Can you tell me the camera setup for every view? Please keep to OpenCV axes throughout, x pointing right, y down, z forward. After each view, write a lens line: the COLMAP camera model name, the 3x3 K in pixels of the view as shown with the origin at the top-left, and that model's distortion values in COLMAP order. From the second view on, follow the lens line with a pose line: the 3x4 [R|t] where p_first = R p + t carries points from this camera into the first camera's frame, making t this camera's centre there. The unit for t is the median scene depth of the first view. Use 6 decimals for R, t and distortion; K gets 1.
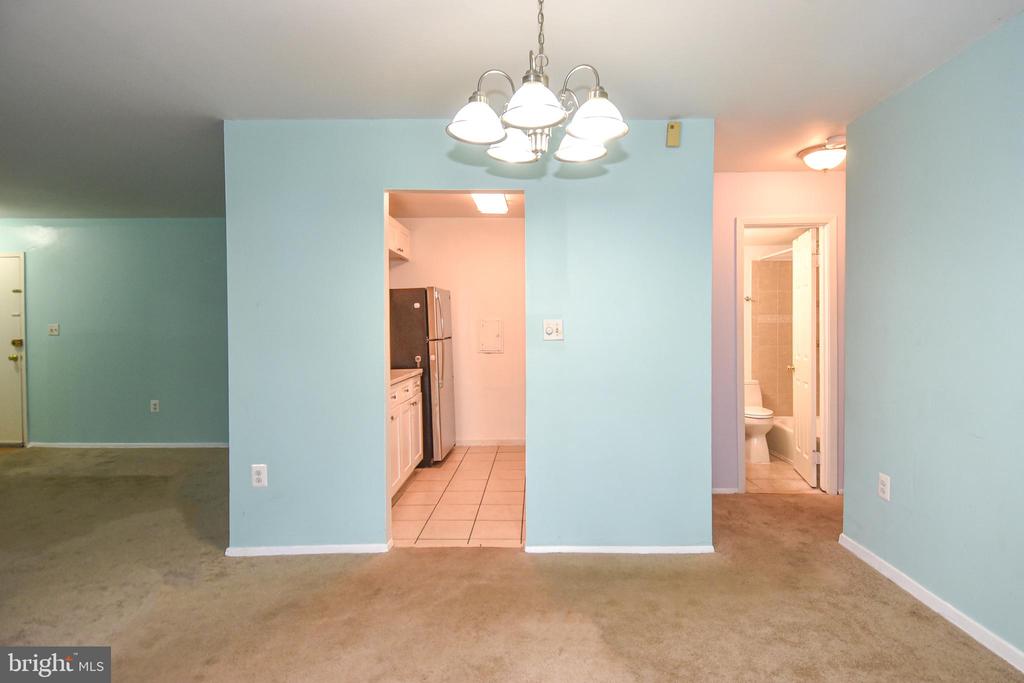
lens RADIAL K [[544.6, 0, 513.6], [0, 544.6, 341.6], [0, 0, 1]] dist [0.015995, -0.022077]
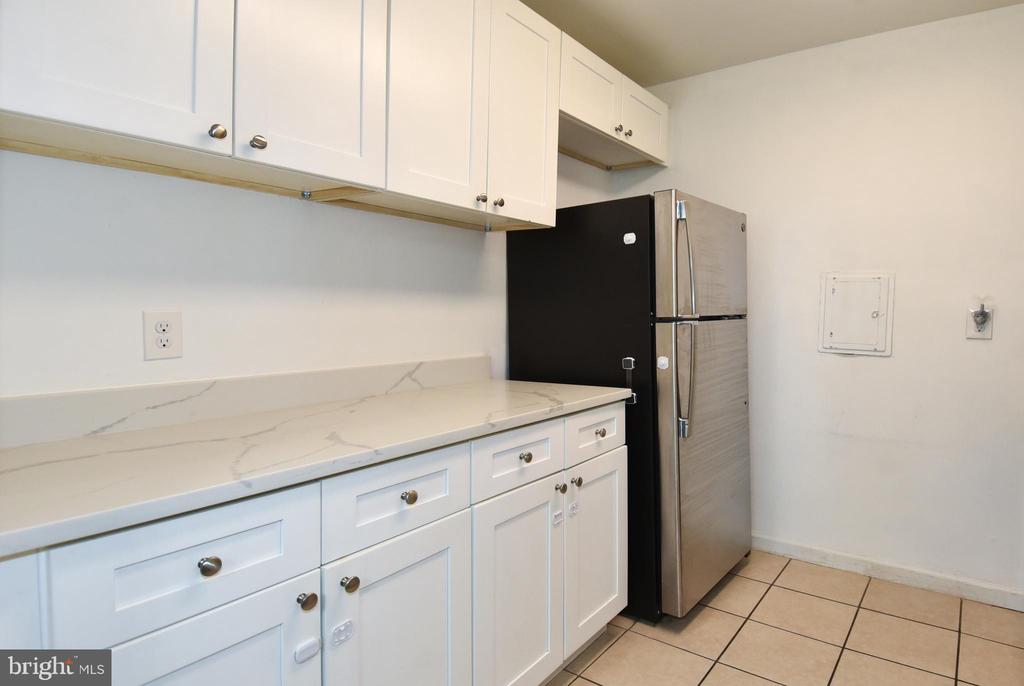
lens RADIAL K [[544.6, 0, 471.0], [0, 544.6, 322.2], [0, 0, 1]] dist [0.015995, -0.022077]
pose [[0.765490, 0.017402, -0.643212, 0.003520], [-0.022414, 0.999749, 0.000373, 0.002218], [0.643057, 0.014132, 0.765688, 0.592295]]
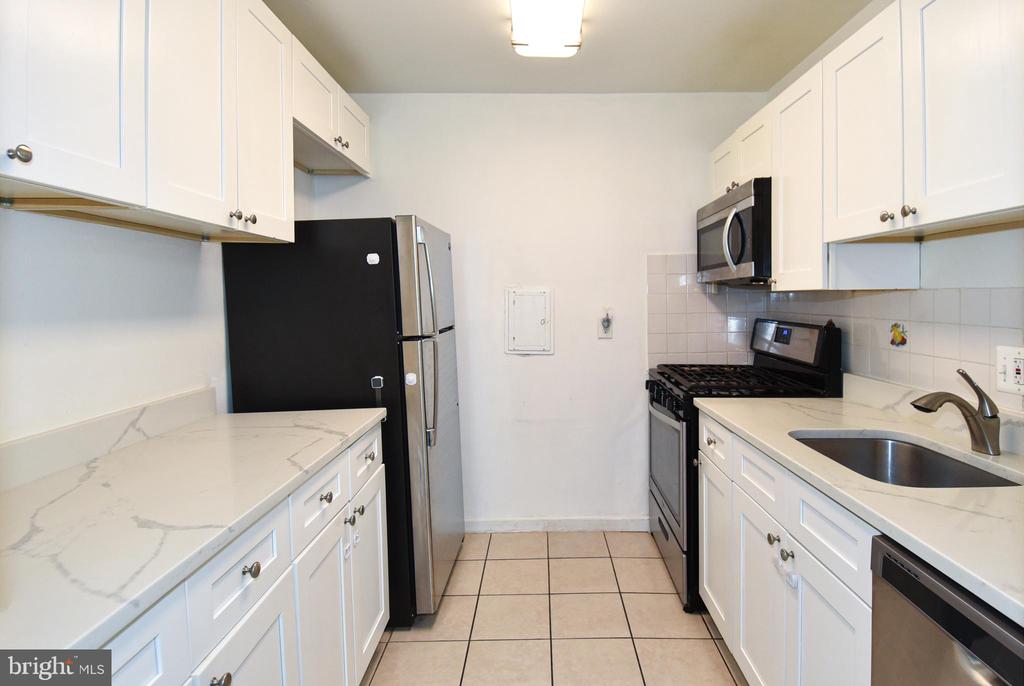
lens RADIAL K [[595.4, 0, 497.1], [0, 595.4, 314.3], [0, 0, 1]] dist [0.020450, -0.021639]
pose [[0.999054, -0.012174, -0.041738, -0.059753], [0.011953, 0.999913, -0.005521, -0.018498], [0.041802, 0.005016, 0.999113, 0.527348]]
